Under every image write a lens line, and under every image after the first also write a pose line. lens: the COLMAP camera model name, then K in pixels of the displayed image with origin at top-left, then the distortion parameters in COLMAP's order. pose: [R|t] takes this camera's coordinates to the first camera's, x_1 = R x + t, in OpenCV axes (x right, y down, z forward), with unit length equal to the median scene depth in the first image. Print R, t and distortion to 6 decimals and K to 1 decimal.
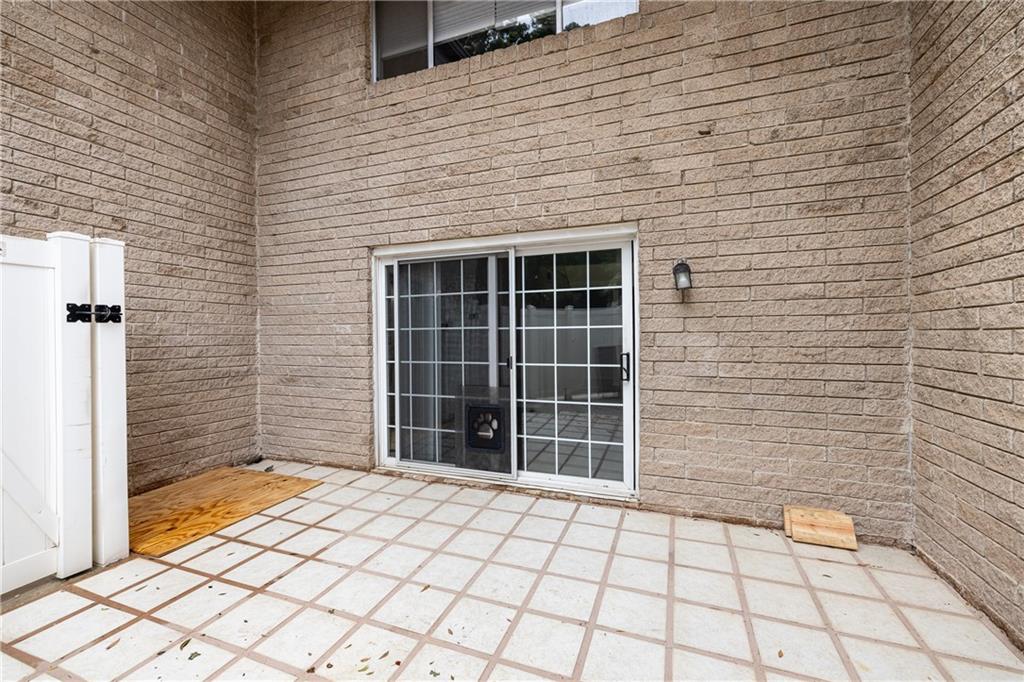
lens RADIAL K [[438.4, 0, 510.5], [0, 438.4, 334.0], [0, 0, 1]] dist [0.003243, 0.000268]
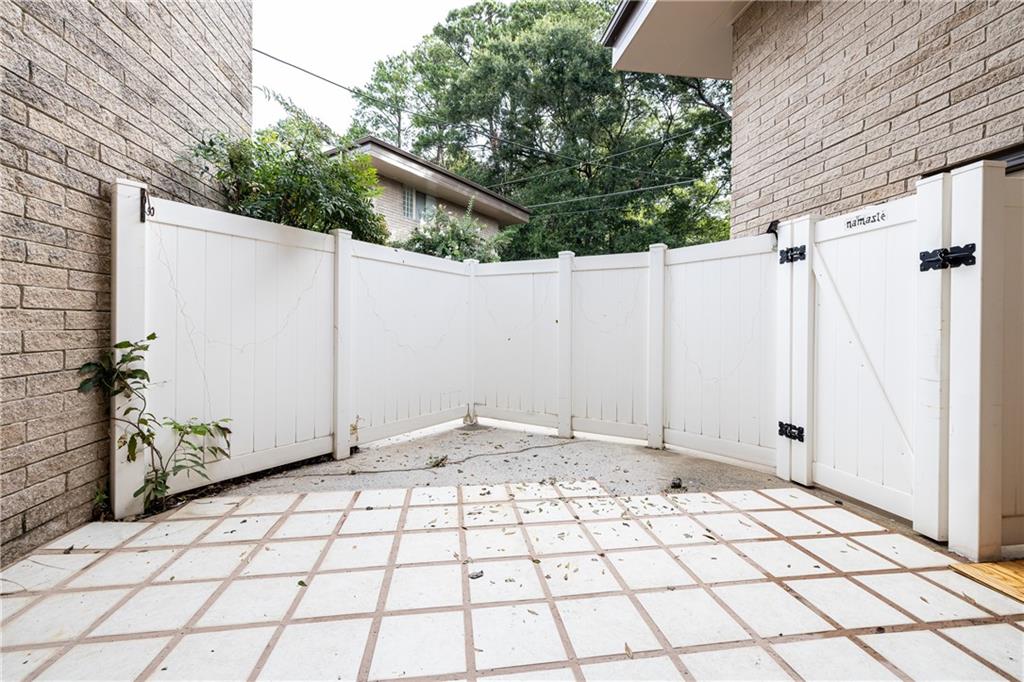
lens RADIAL K [[438.4, 0, 510.5], [0, 438.4, 334.0], [0, 0, 1]] dist [0.003243, 0.000268]
pose [[-0.873575, 0.006464, -0.486646, 0.254581], [-0.001769, 0.999863, 0.016457, 0.094537], [0.486686, 0.015237, -0.873444, 1.376719]]
